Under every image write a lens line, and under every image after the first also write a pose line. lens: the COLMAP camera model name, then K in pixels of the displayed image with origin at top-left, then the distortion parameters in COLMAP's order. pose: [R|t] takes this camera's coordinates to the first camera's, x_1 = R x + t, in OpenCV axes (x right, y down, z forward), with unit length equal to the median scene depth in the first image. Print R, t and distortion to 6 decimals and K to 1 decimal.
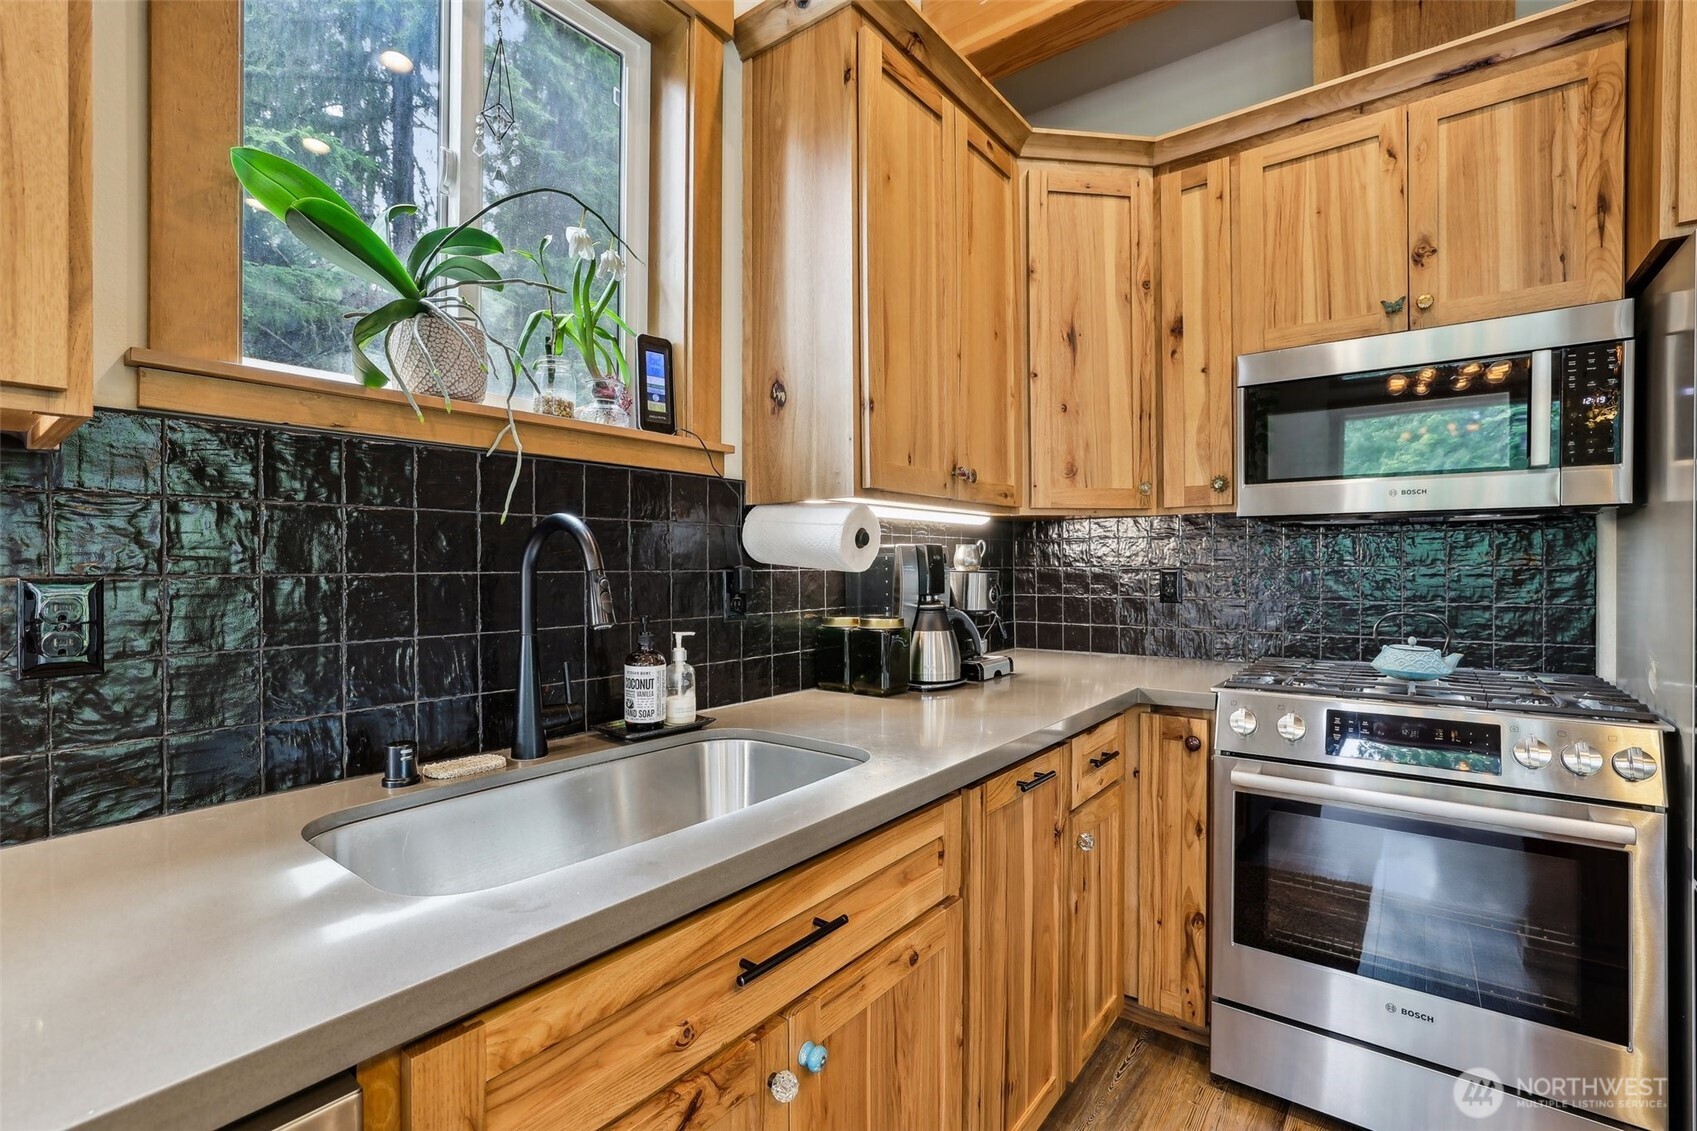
lens RADIAL K [[760.1, 0, 848.7], [0, 760.1, 562.4], [0, 0, 1]] dist [-0.021701, 0.006450]
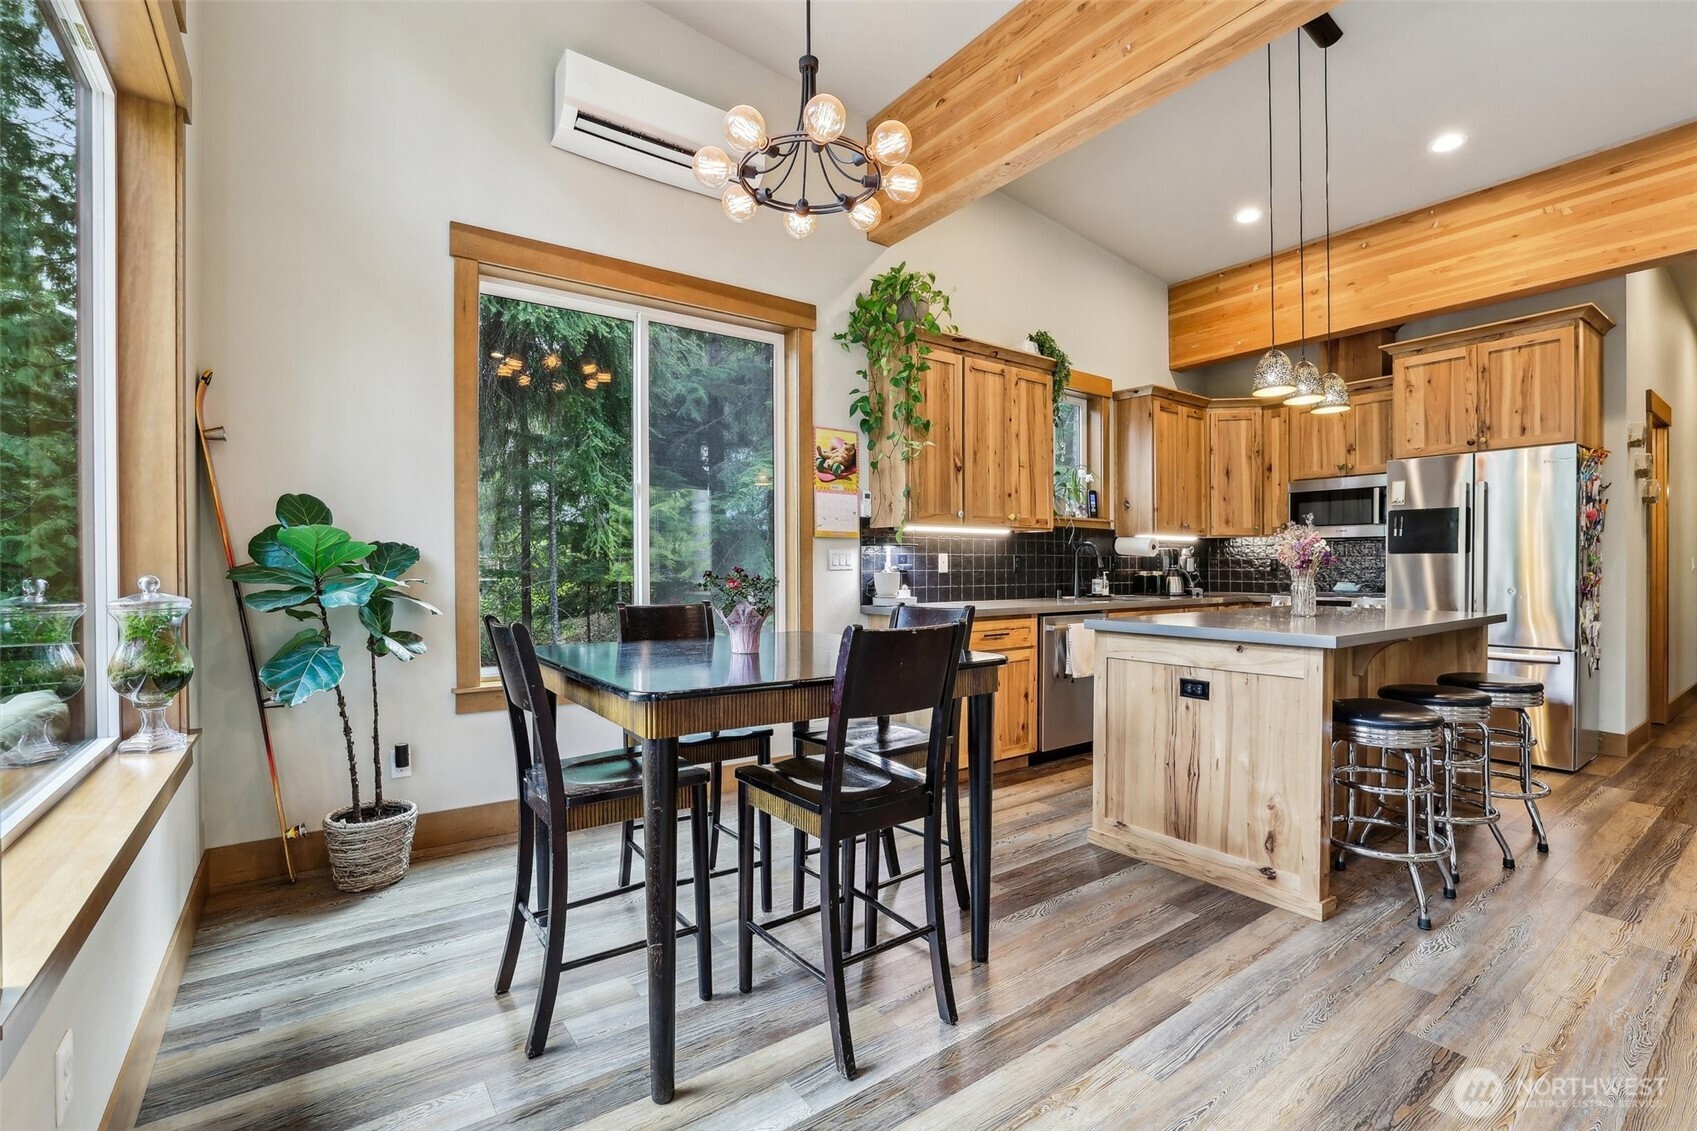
lens RADIAL K [[760.1, 0, 862.9], [0, 760.1, 572.1], [0, 0, 1]] dist [-0.021701, 0.006450]
pose [[0.965869, 0.002456, -0.259019, -0.309473], [-0.000624, 0.999974, 0.007153, 0.050585], [0.259030, -0.006747, 0.965846, -2.265269]]
